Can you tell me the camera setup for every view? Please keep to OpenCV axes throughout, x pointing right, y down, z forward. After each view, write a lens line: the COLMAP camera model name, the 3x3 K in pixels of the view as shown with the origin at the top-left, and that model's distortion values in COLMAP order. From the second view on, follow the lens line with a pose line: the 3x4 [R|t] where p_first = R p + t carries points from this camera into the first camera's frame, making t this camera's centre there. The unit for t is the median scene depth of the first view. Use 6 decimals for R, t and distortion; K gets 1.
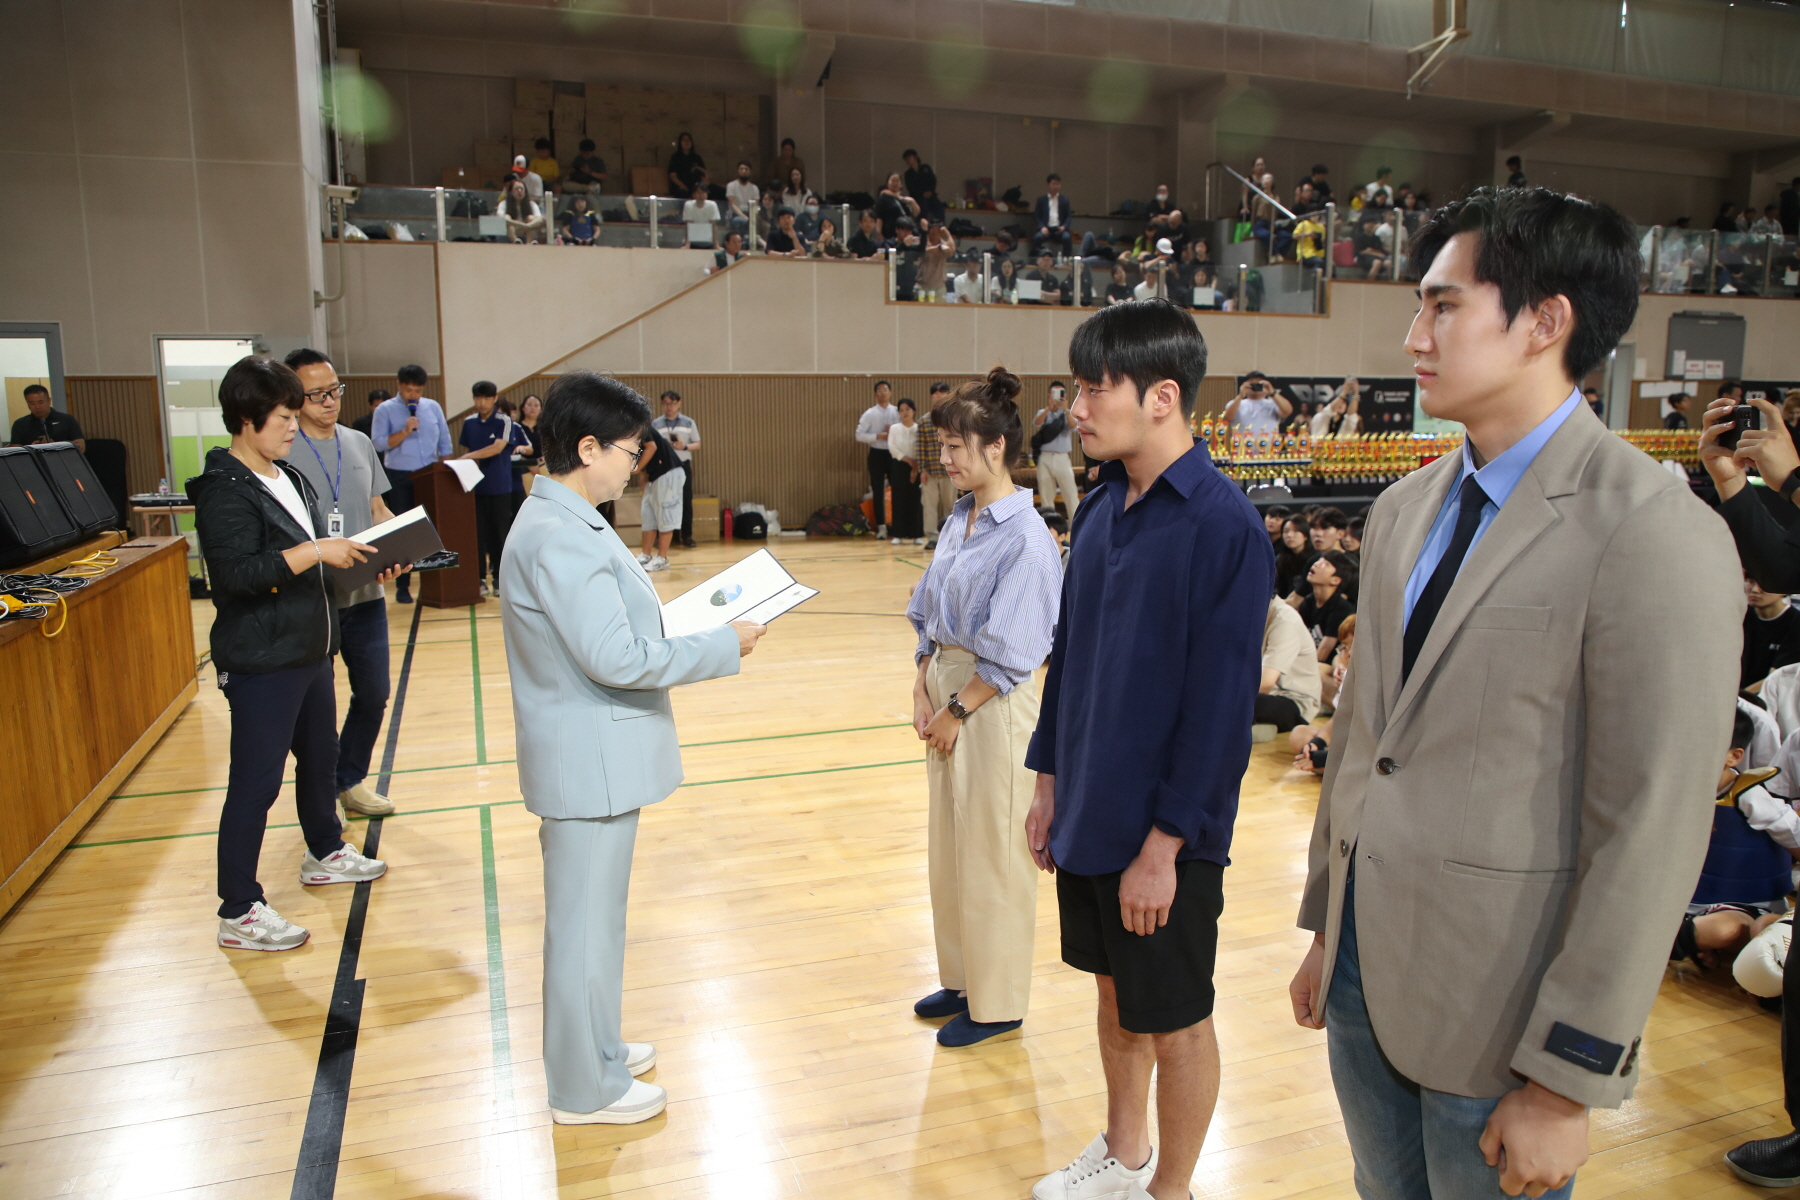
lens RADIAL K [[1240.0, 0, 911.5], [0, 1240.0, 603.3], [0, 0, 1]] dist [-0.067495, 0.036738]
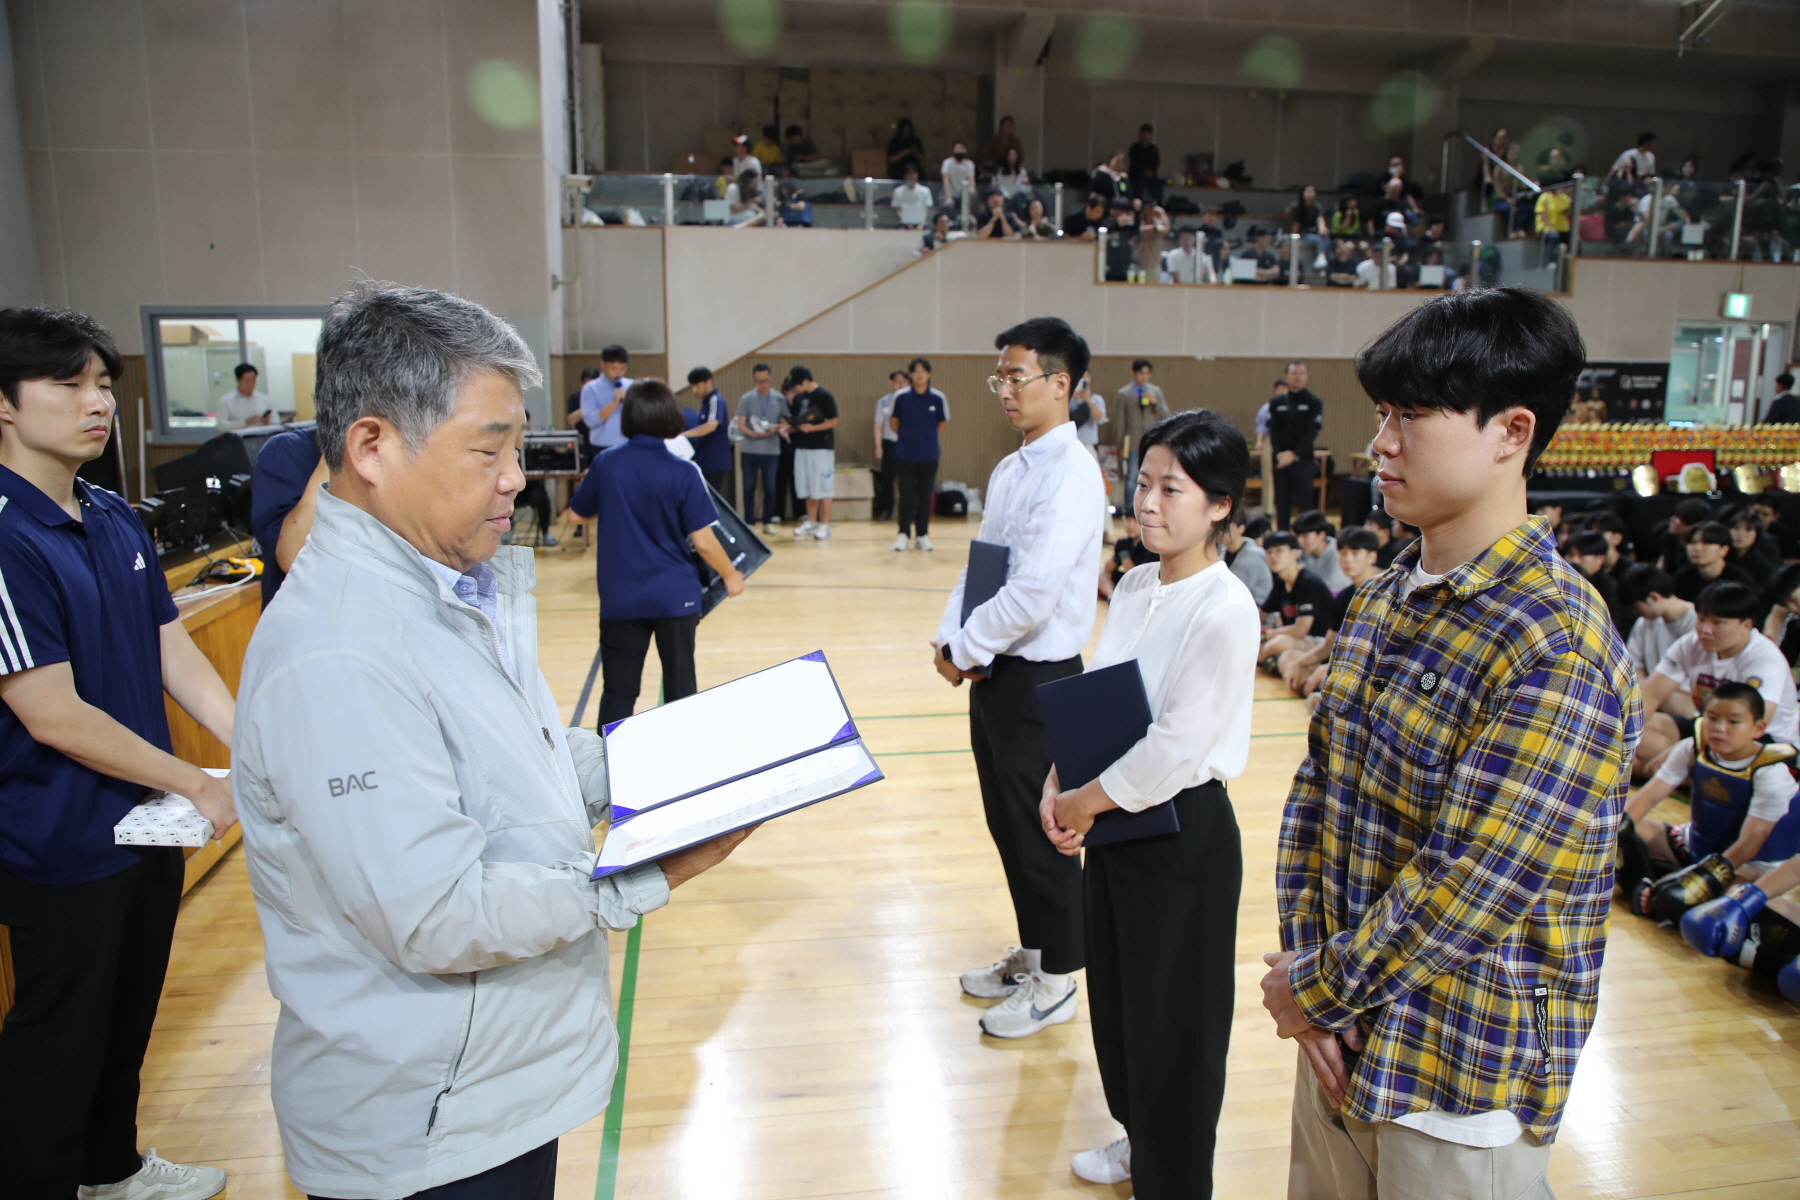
lens RADIAL K [[1240.0, 0, 911.5], [0, 1240.0, 603.3], [0, 0, 1]] dist [-0.067495, 0.036738]
pose [[0.983270, 0.039132, -0.177901, 0.020718], [-0.035381, 0.999081, 0.024211, -0.003994], [0.178685, -0.017512, 0.983750, -0.009459]]
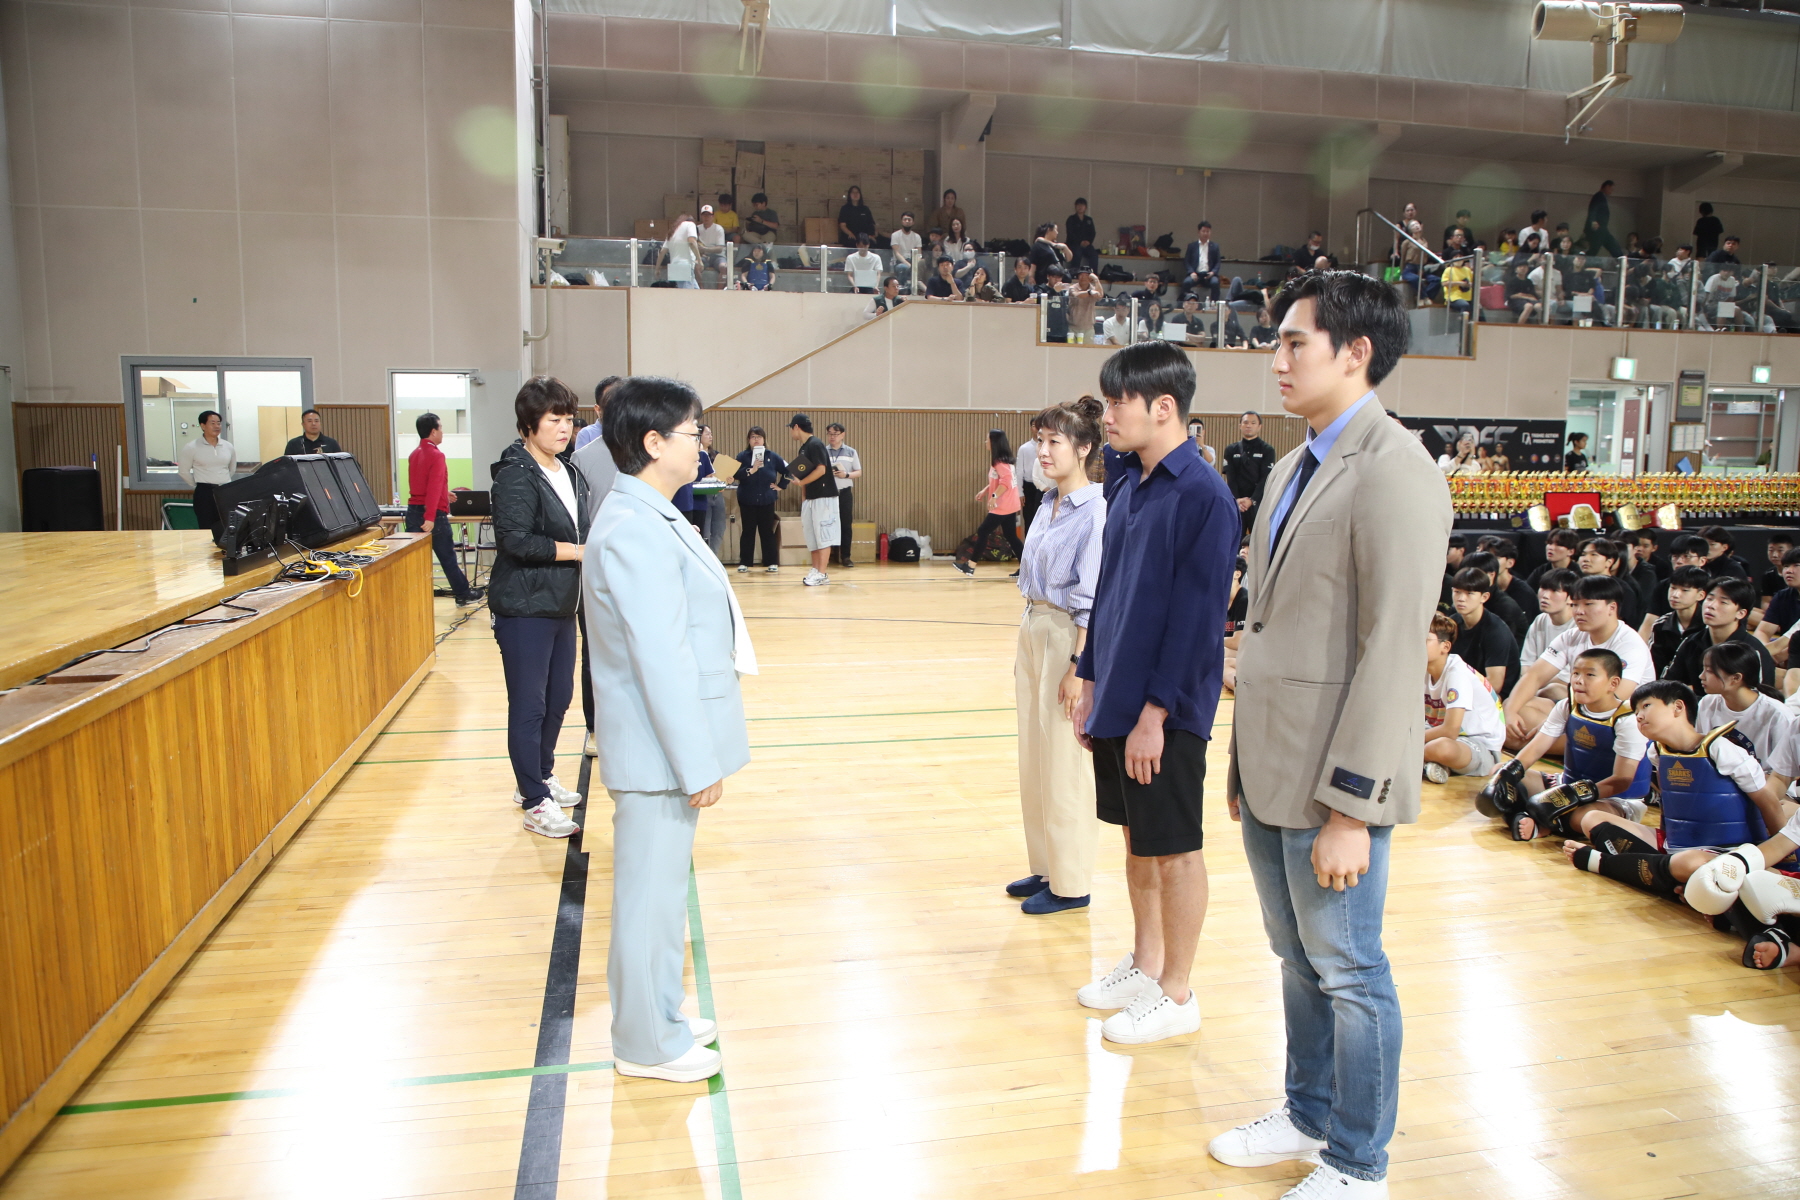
lens RADIAL K [[1244.8, 0, 912.5], [0, 1244.8, 601.9], [0, 0, 1]] dist [-0.070848, 0.041705]
pose [[0.991746, 0.026731, -0.125404, 0.012549], [-0.030997, 0.999001, -0.032191, 0.015818], [0.124418, 0.035813, 0.991583, -0.062398]]
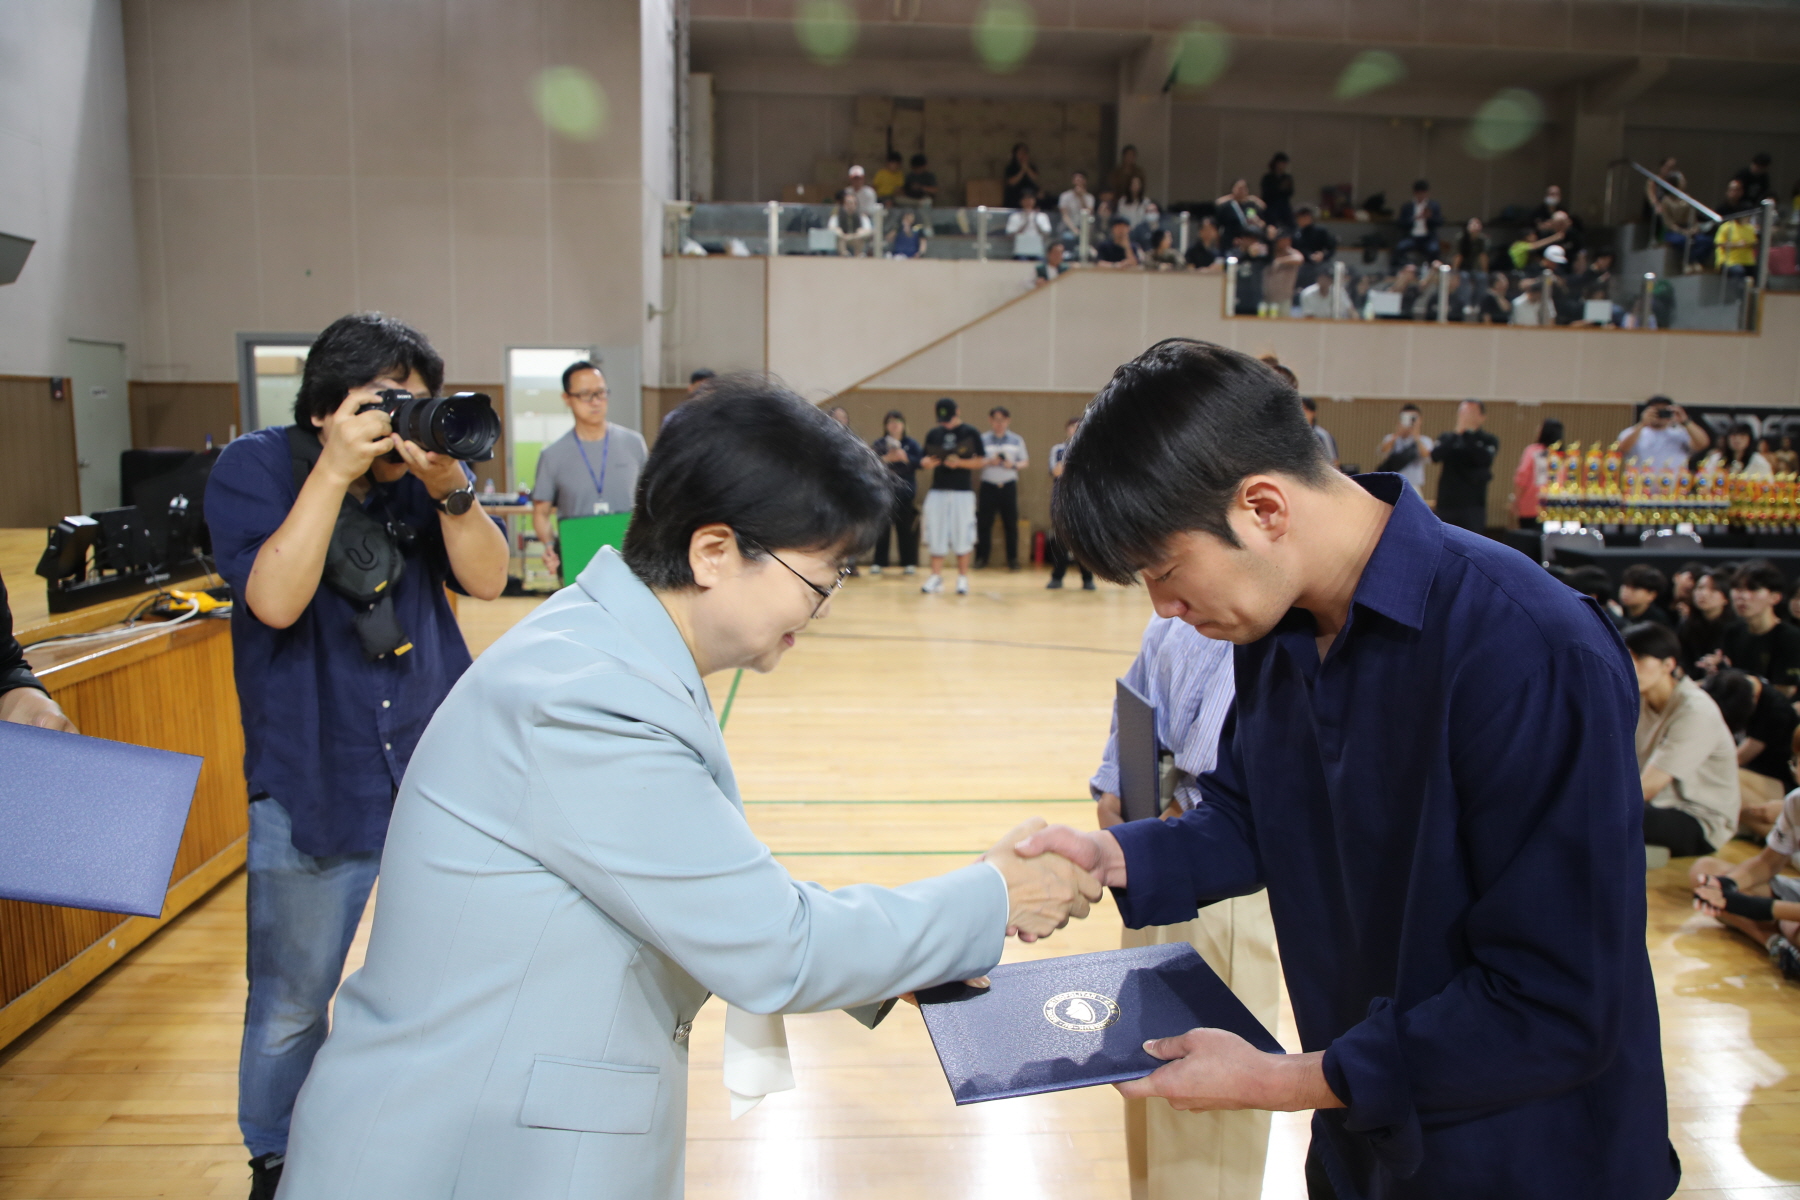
lens RADIAL K [[1233.7, 0, 910.1], [0, 1233.7, 604.3], [0, 0, 1]] dist [-0.069748, 0.037993]
pose [[0.960939, 0.056567, -0.270918, 0.014819], [-0.061212, 0.998087, -0.008721, -0.006312], [0.269906, 0.024963, 0.962563, 0.058650]]
